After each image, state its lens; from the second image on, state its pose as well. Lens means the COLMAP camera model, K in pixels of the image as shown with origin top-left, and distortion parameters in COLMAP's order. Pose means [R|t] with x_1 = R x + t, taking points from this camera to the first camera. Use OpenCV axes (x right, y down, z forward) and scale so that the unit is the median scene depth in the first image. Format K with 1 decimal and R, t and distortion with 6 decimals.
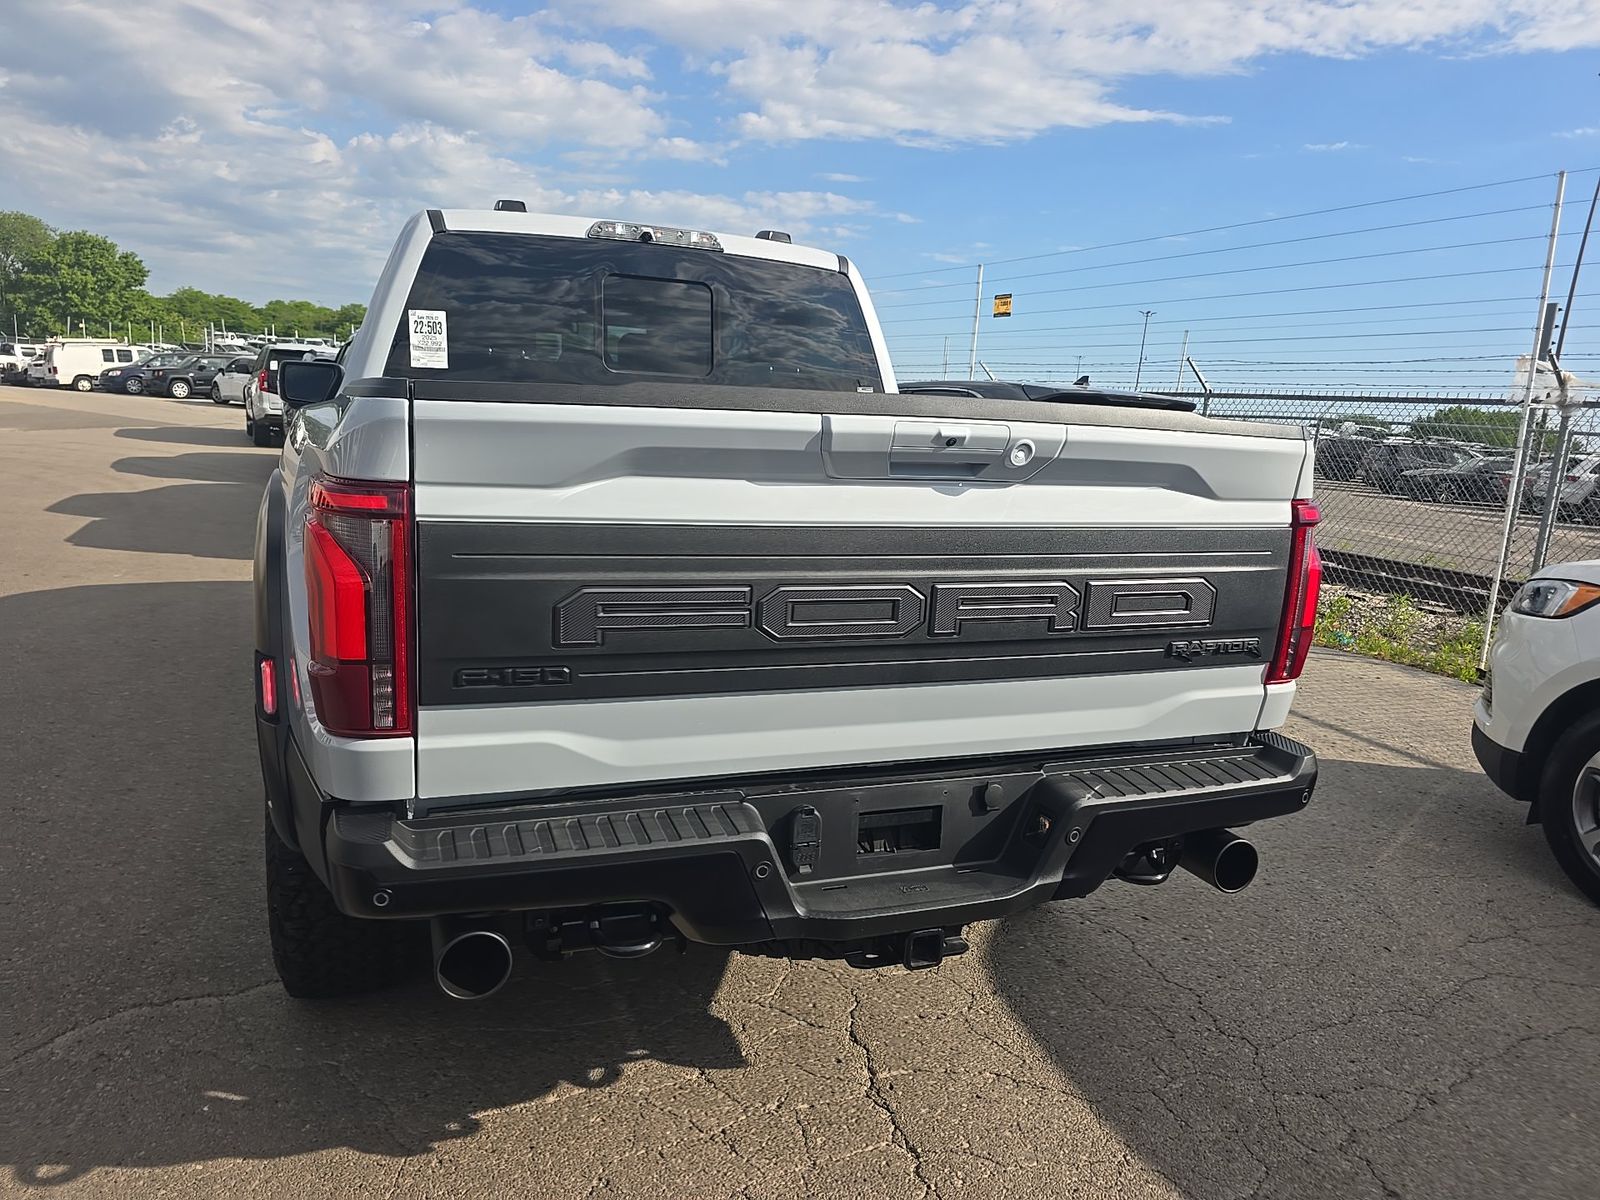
lens RADIAL K [[1115.8, 0, 807.7], [0, 1115.8, 583.5], [0, 0, 1]] dist [0.050766, -0.049094]
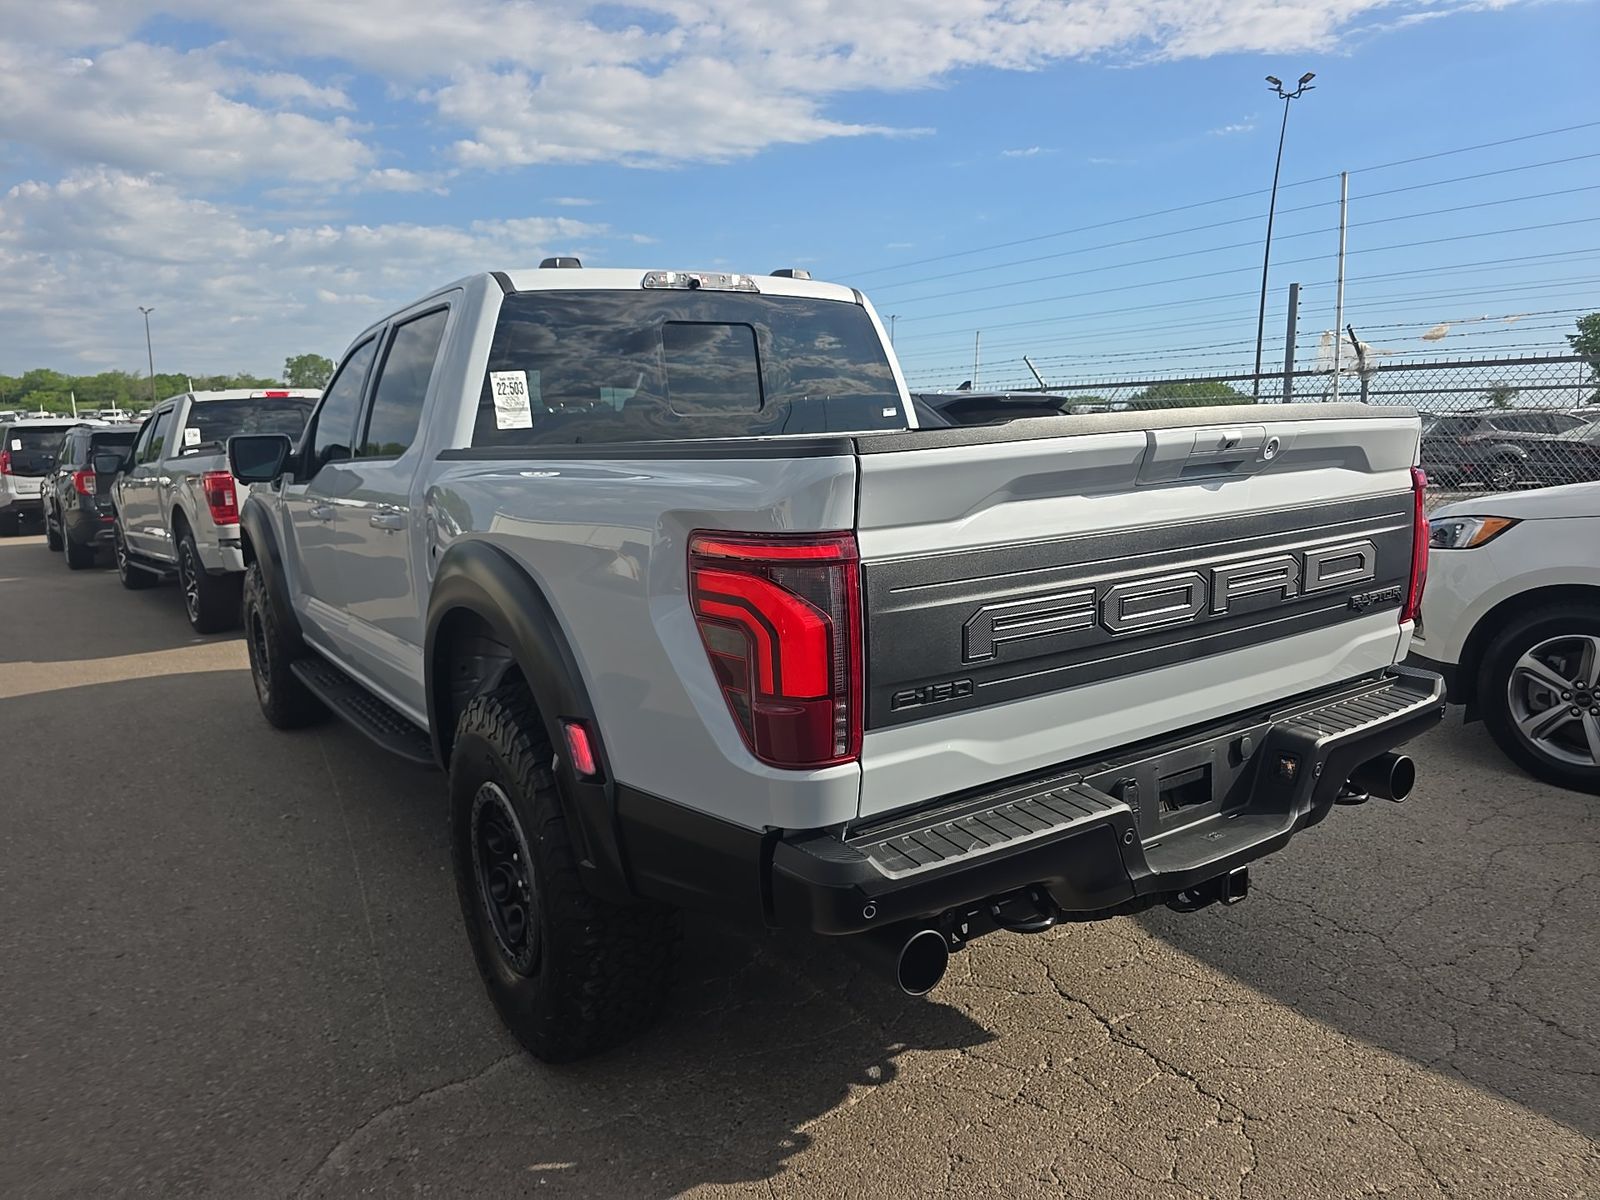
lens RADIAL K [[1115.8, 0, 818.9], [0, 1115.8, 578.6], [0, 0, 1]] dist [0.050766, -0.049094]
pose [[0.970654, -0.121296, 0.207650, -0.027054], [0.125218, 0.992112, -0.005803, -0.001735], [-0.205308, 0.031634, 0.978186, -0.002694]]
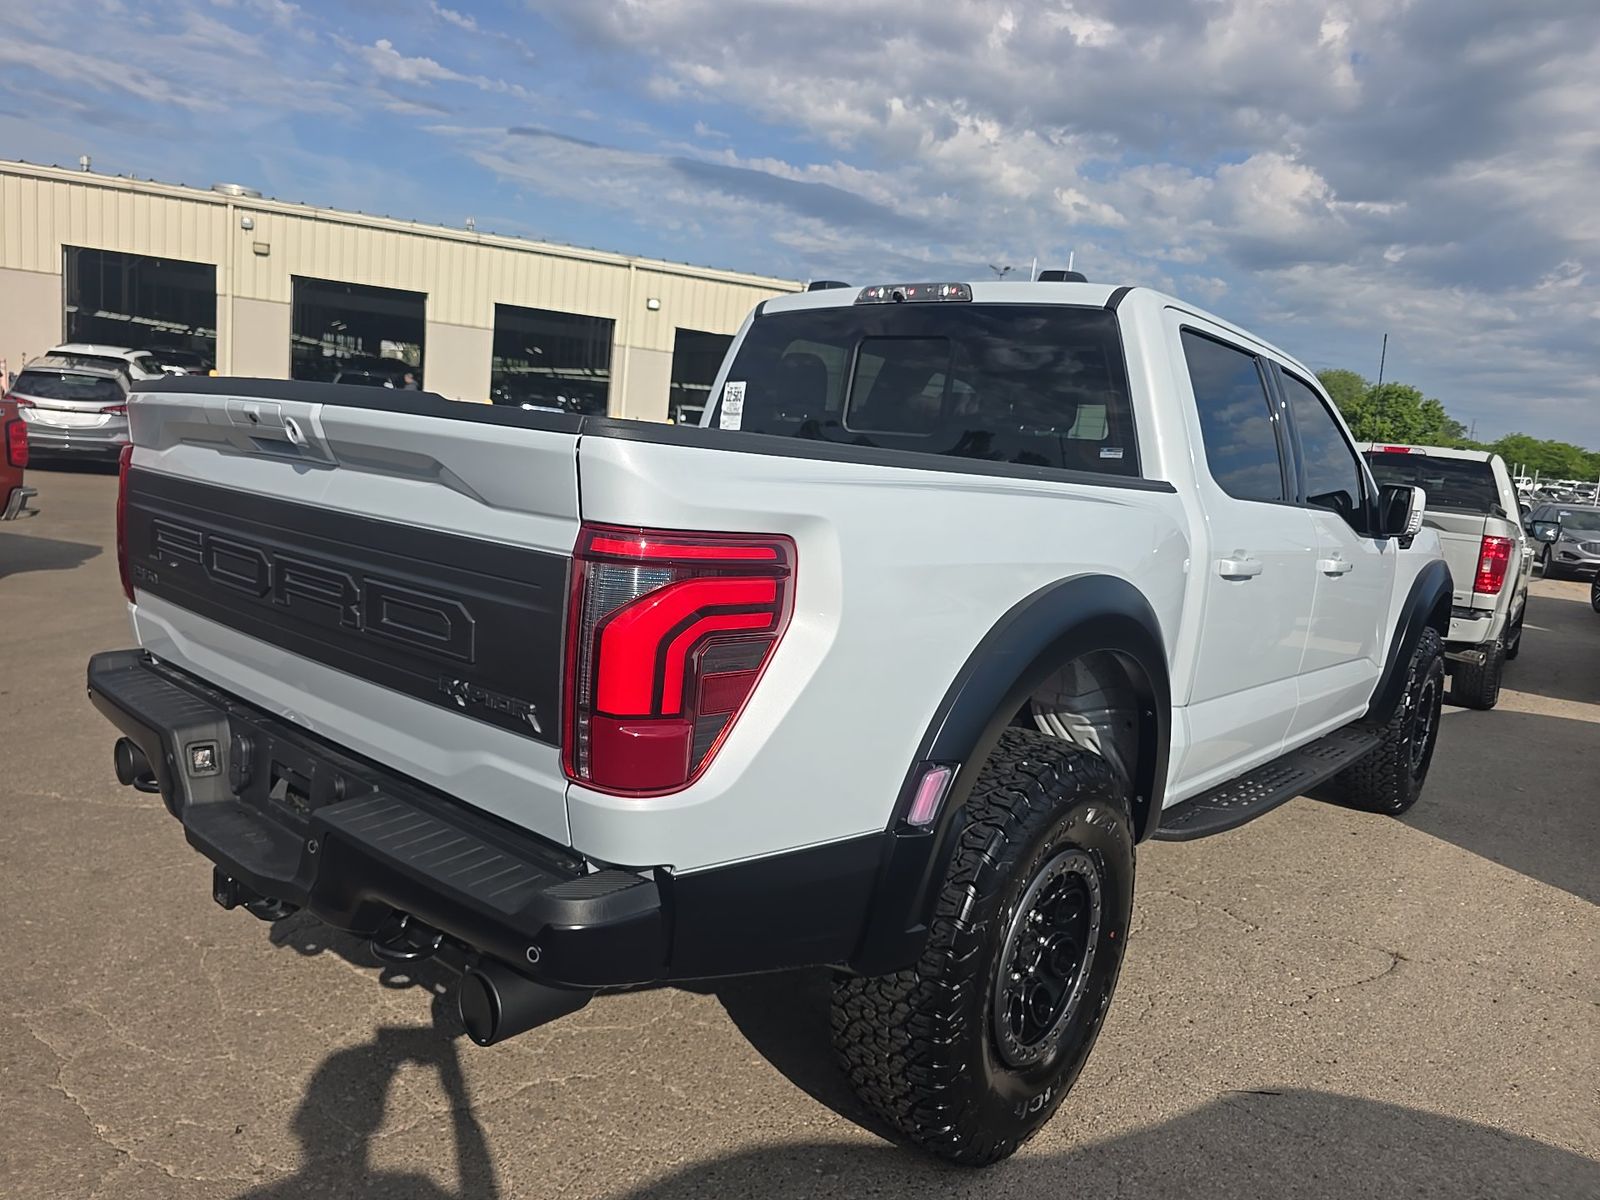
lens RADIAL K [[1115.8, 0, 786.5], [0, 1115.8, 604.3], [0, 0, 1]] dist [0.050766, -0.049094]
pose [[0.447743, 0.108321, -0.887577, 0.068296], [-0.207692, 0.978085, 0.014596, -0.003848], [0.869707, 0.177807, 0.460428, 0.049427]]
